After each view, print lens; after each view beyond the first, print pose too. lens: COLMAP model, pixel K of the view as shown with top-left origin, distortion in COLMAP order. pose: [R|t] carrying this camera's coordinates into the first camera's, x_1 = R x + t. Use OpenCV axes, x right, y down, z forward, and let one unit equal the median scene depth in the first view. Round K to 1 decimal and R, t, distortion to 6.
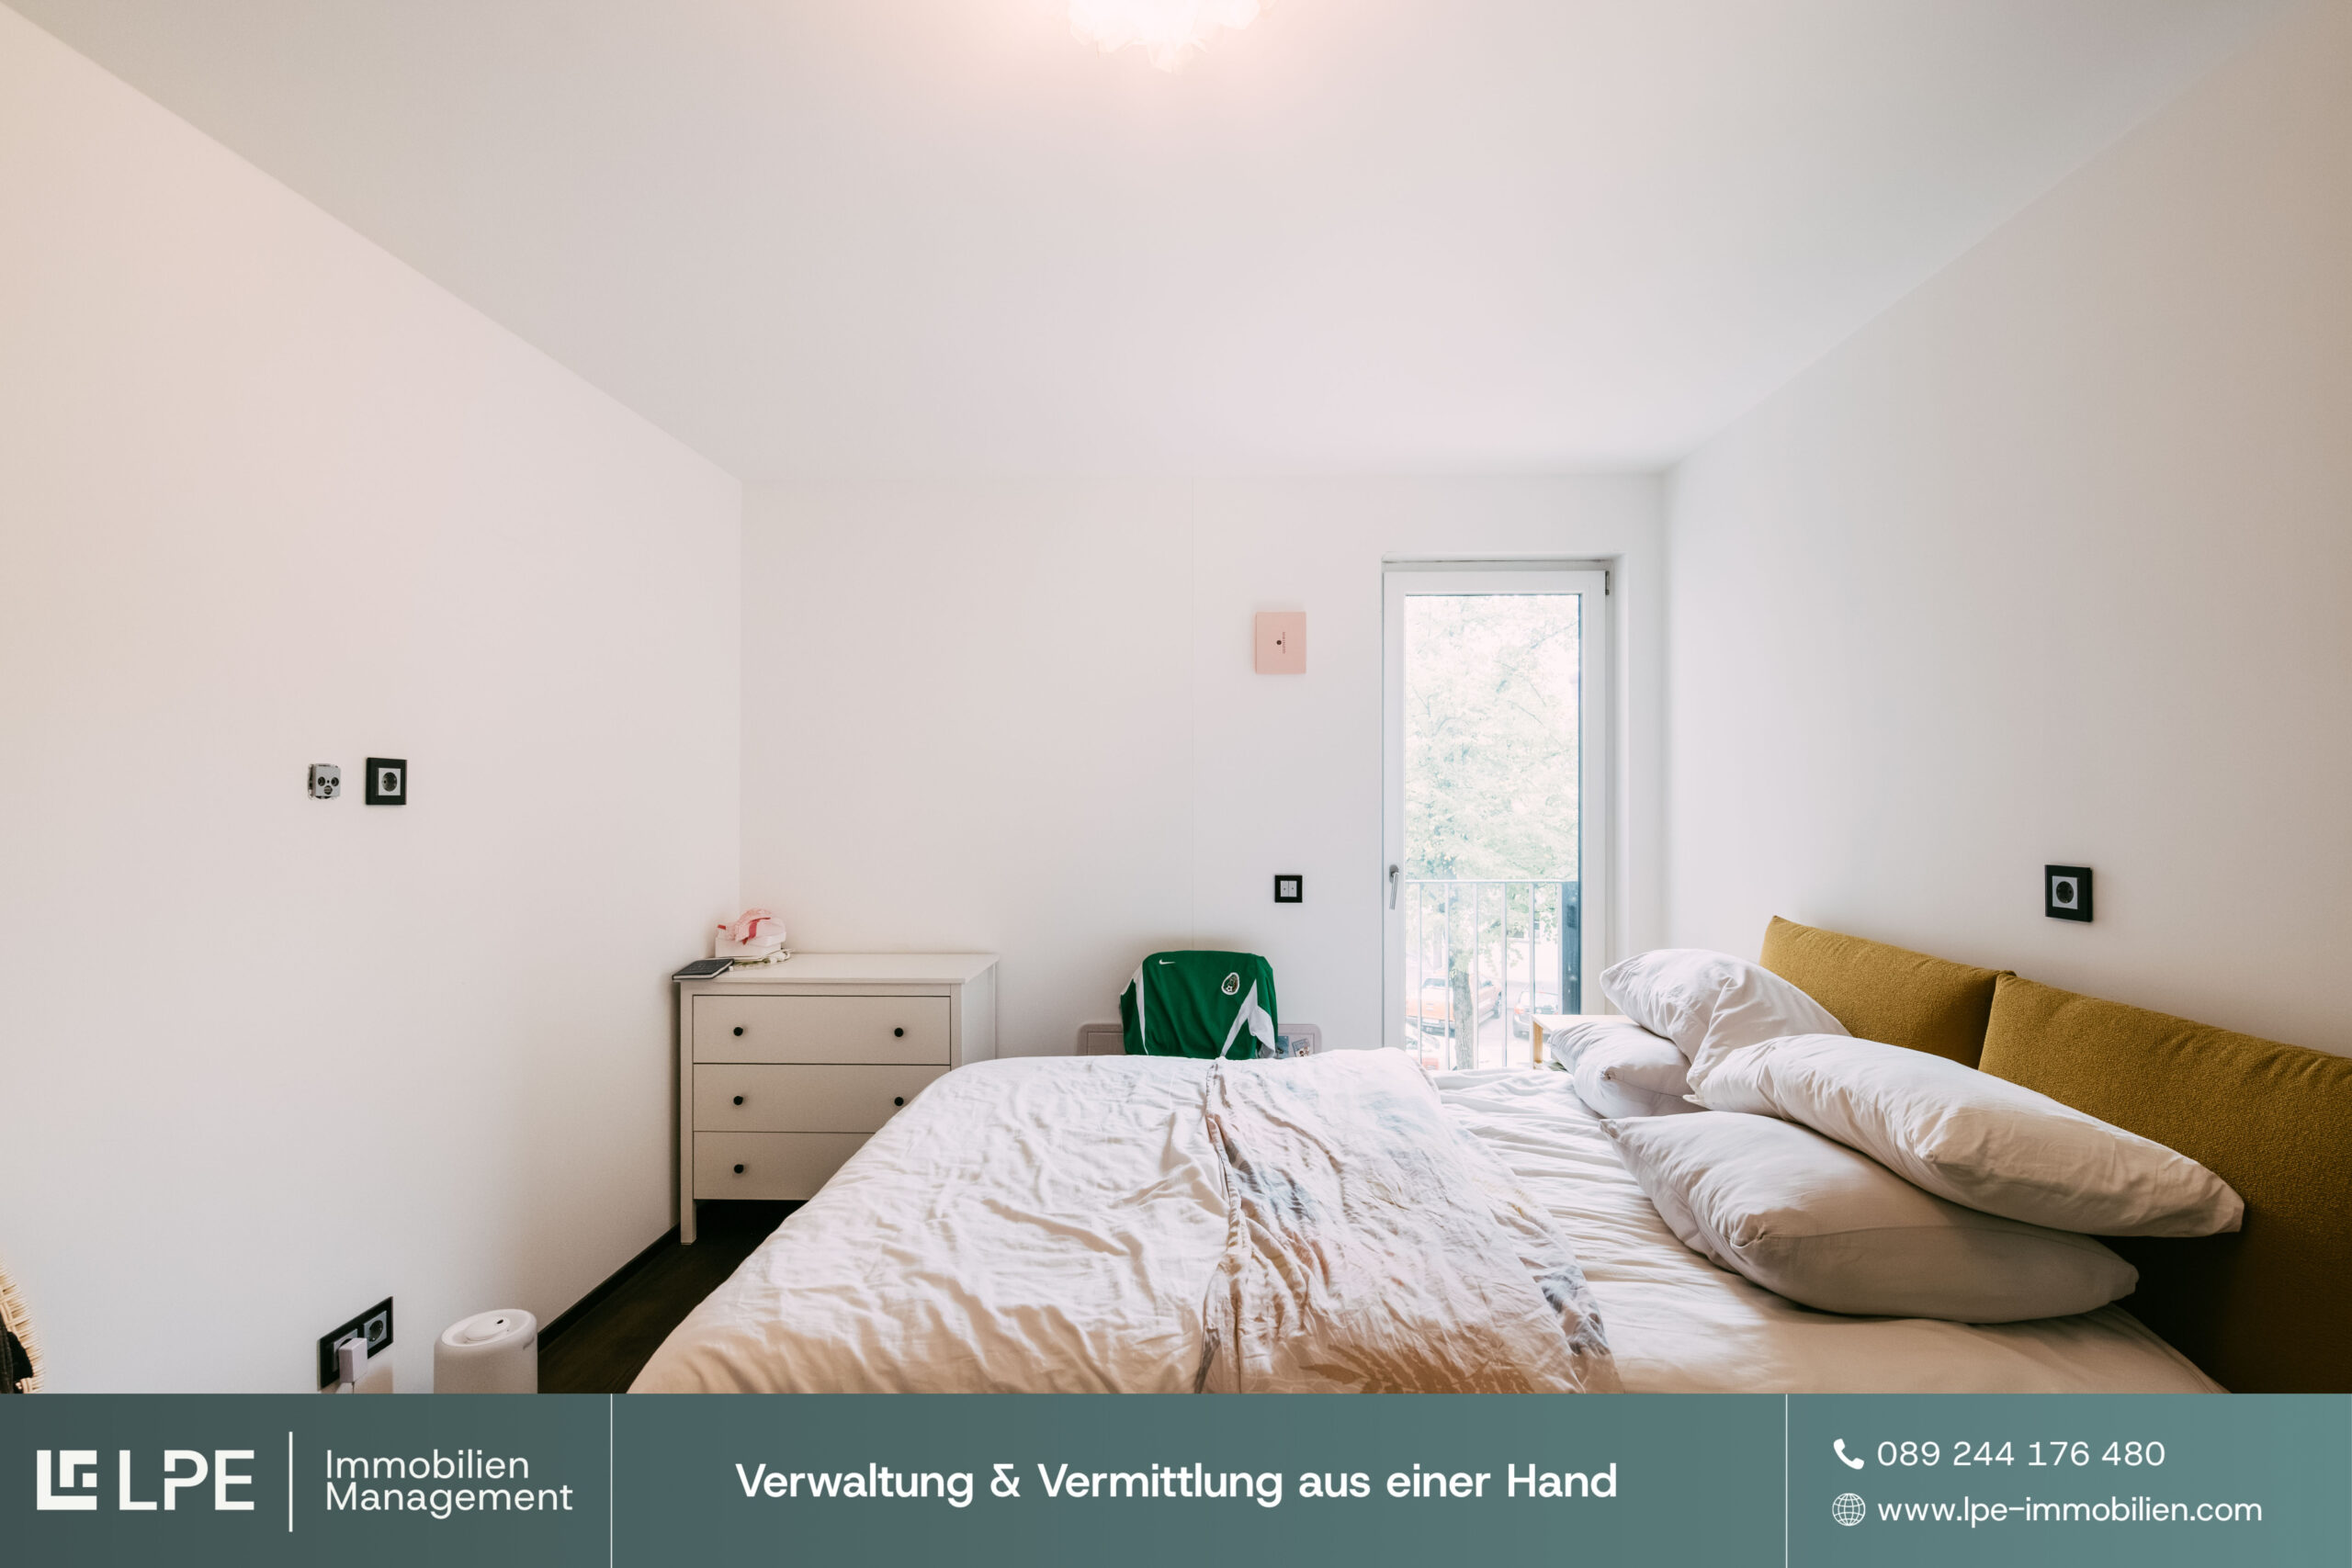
lens RADIAL K [[1036.4, 0, 1176.0], [0, 1036.4, 784.0], [0, 0, 1]] dist [-0.000953, -0.005923]
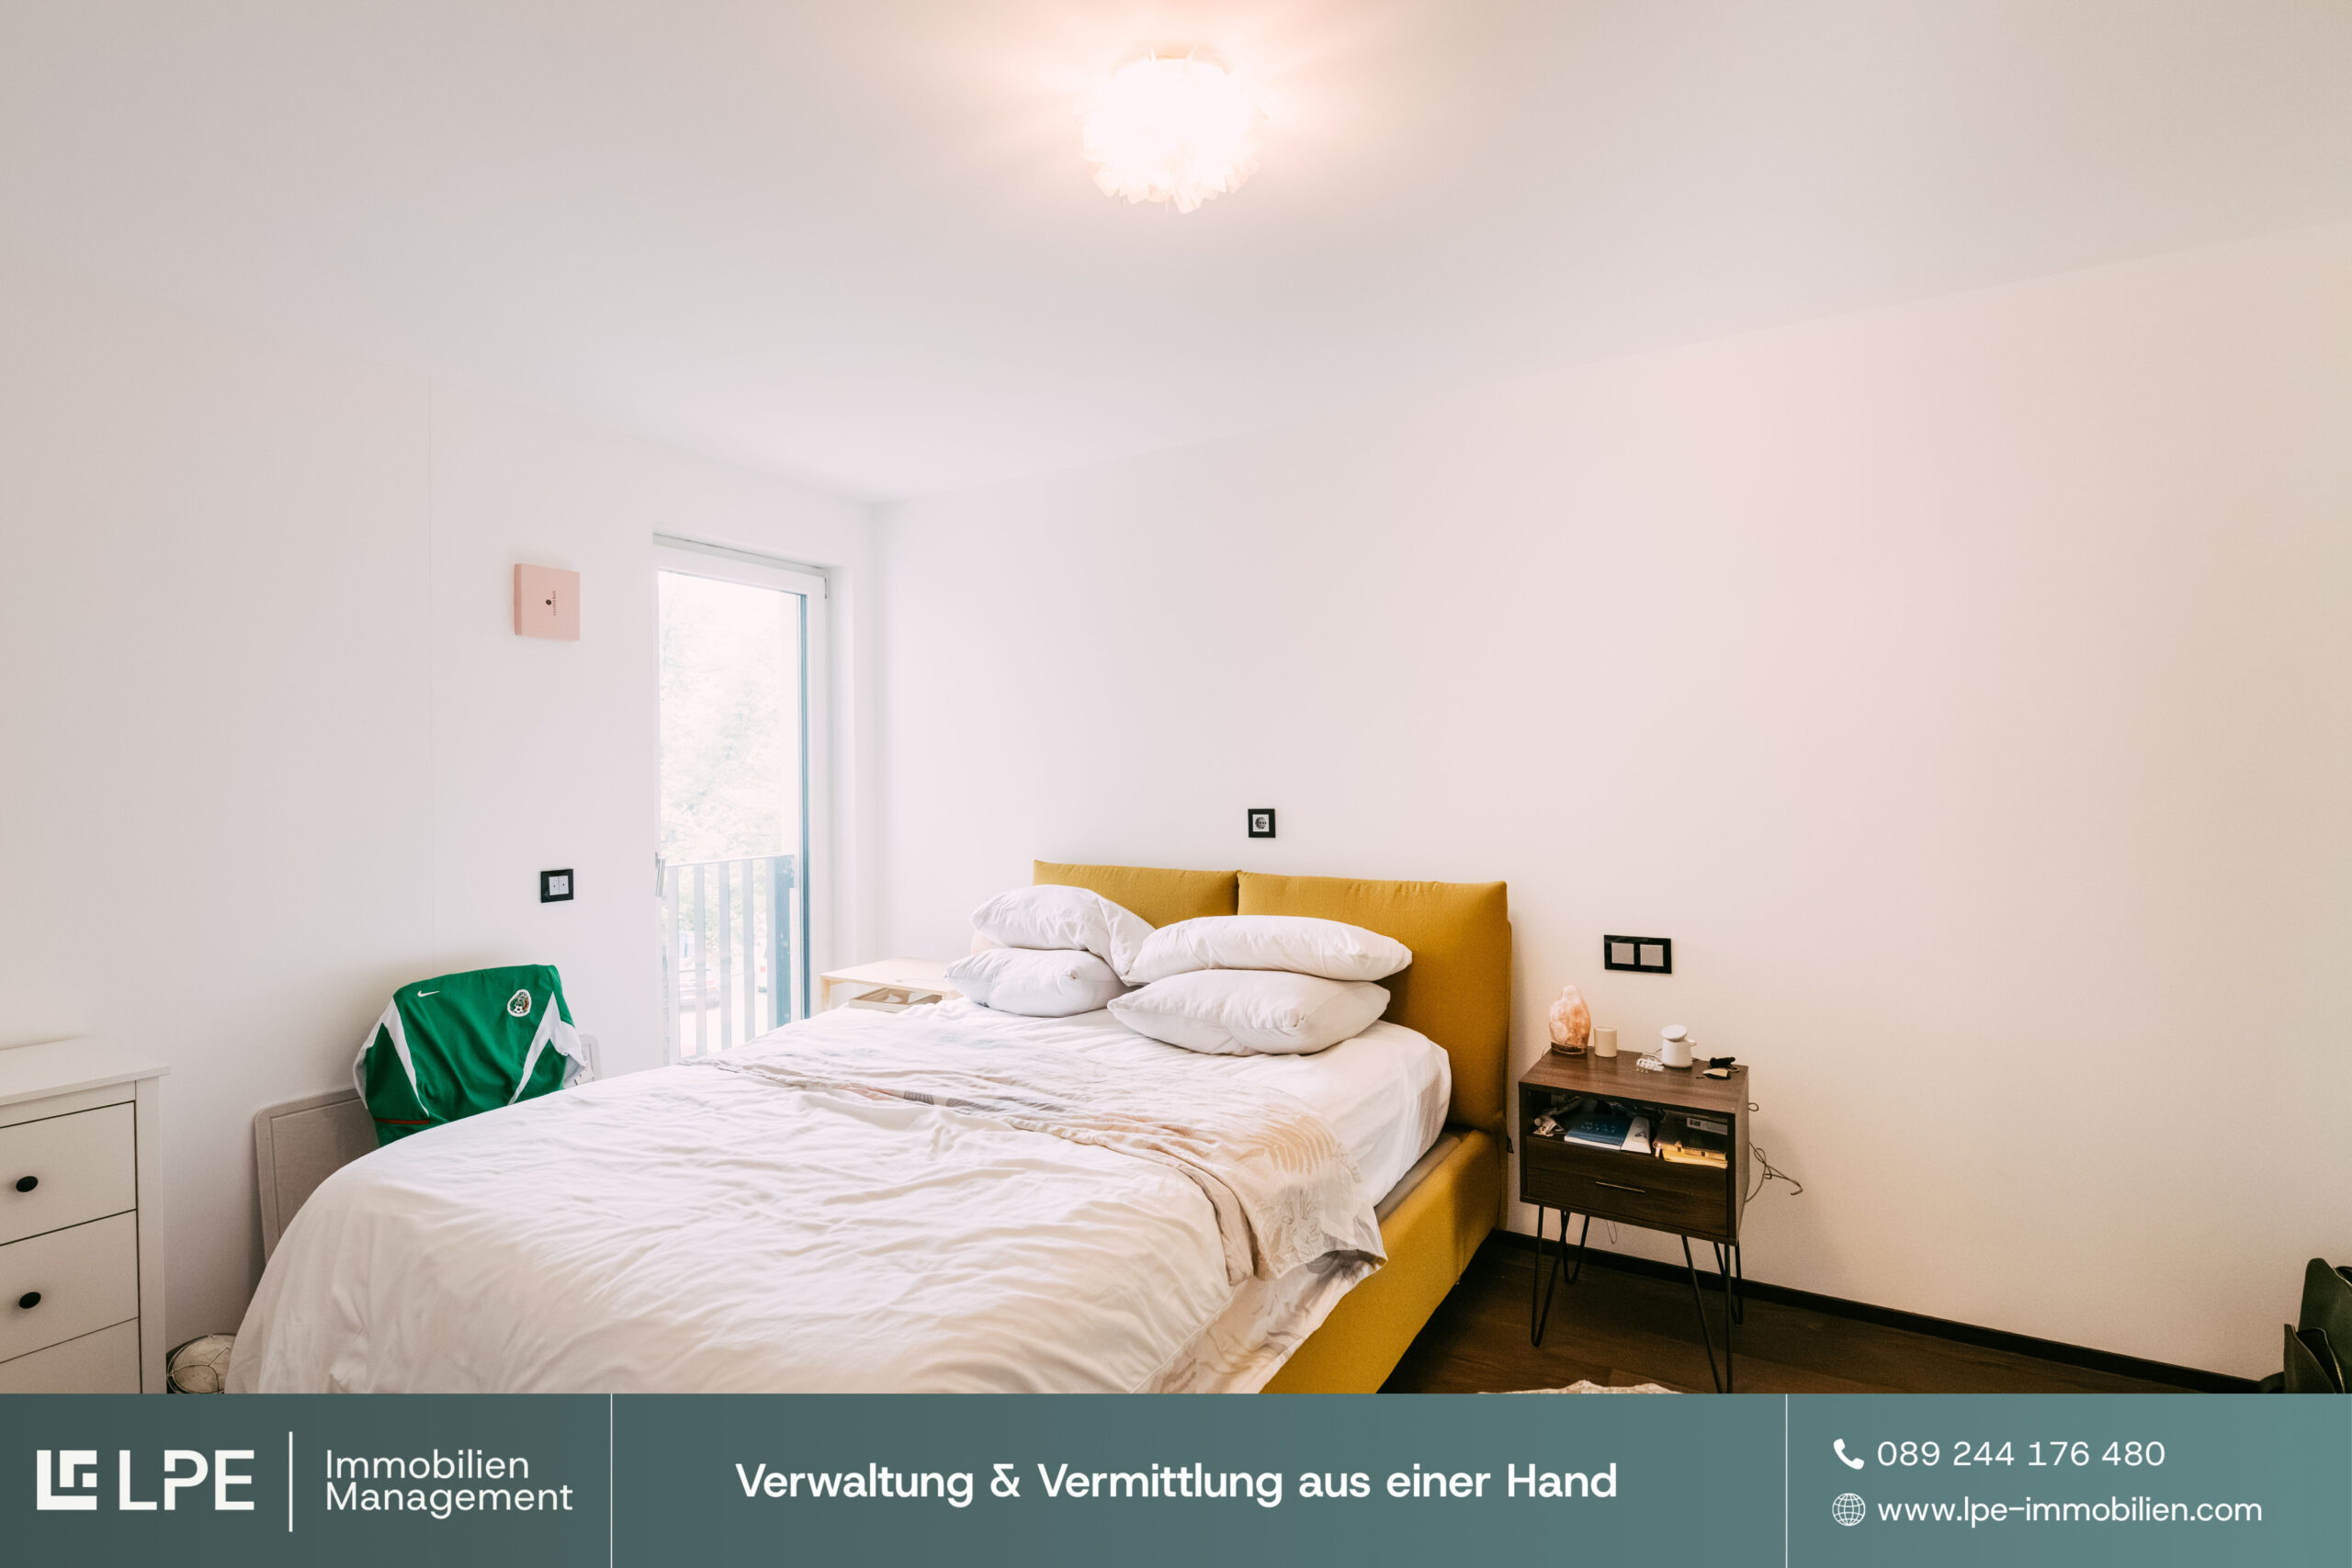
lens RADIAL K [[1036.4, 0, 1176.0], [0, 1036.4, 784.0], [0, 0, 1]] dist [-0.000953, -0.005923]
pose [[0.479263, -0.016670, 0.877513, -0.428607], [0.002555, 0.999842, 0.017599, 0.001782], [-0.877668, -0.006193, 0.479230, 0.133731]]
